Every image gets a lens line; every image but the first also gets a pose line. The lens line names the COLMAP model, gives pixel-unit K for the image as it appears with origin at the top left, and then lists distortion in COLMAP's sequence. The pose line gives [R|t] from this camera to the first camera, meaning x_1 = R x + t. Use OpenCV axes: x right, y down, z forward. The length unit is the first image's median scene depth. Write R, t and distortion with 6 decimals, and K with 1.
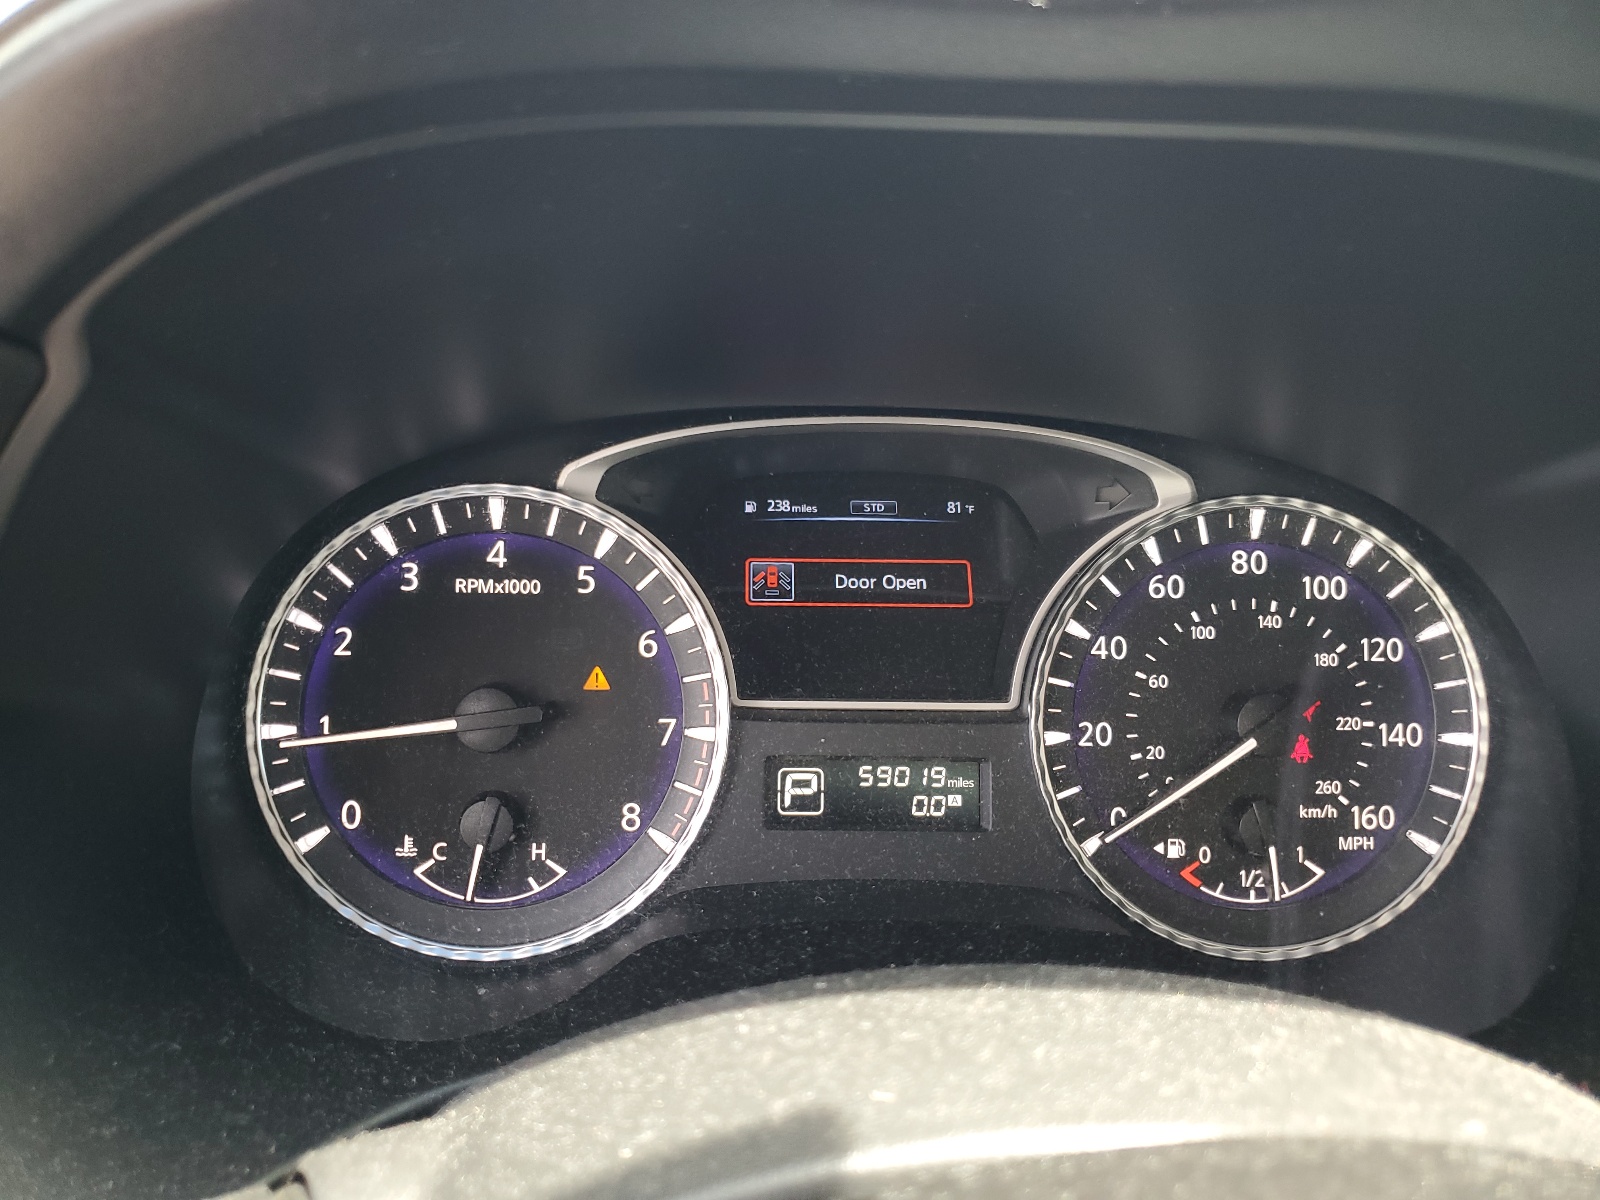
lens RADIAL K [[1229.6, 0, 796.3], [0, 1229.6, 602.1], [0, 0, 1]] dist [-0.014136, -0.002280]
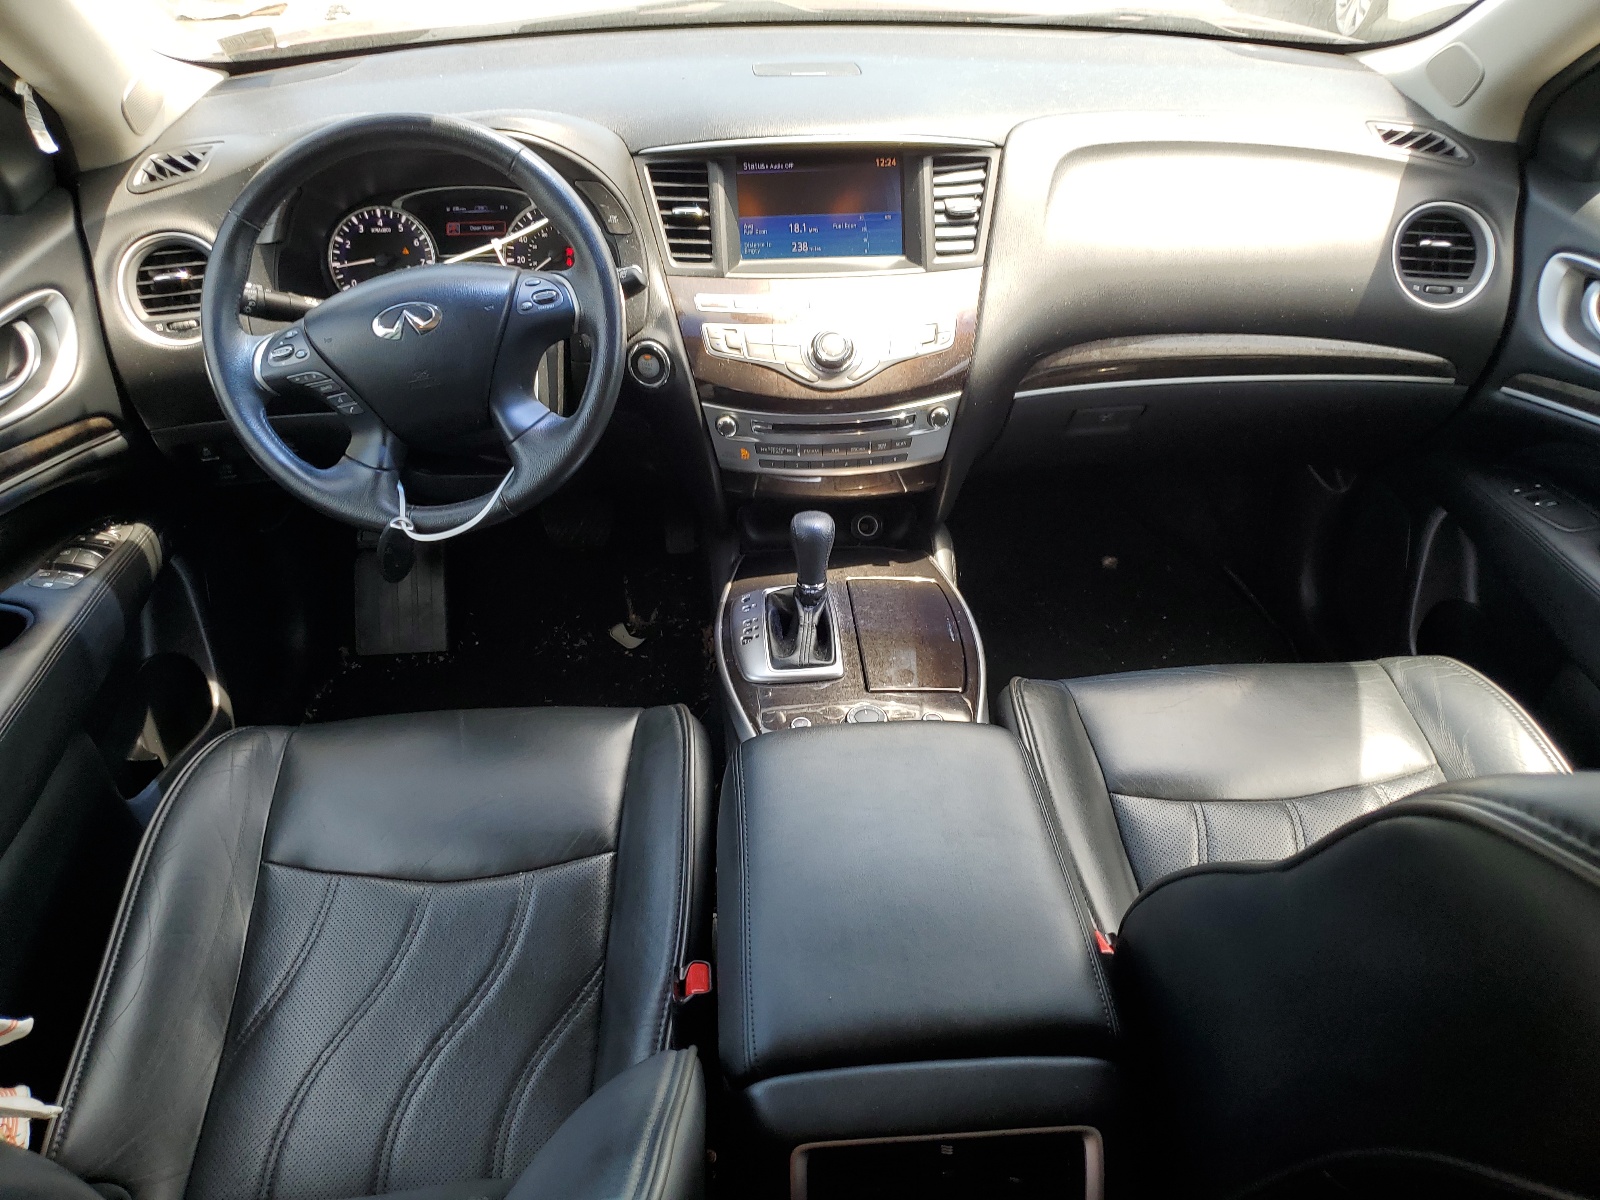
lens RADIAL K [[1229.6, 0, 802.4], [0, 1229.6, 595.2], [0, 0, 1]] dist [-0.014136, -0.002280]
pose [[0.999211, -0.034866, -0.019033, 1.329723], [0.038197, 0.974885, 0.219407, 0.362944], [0.010905, -0.219961, 0.975448, -3.630381]]
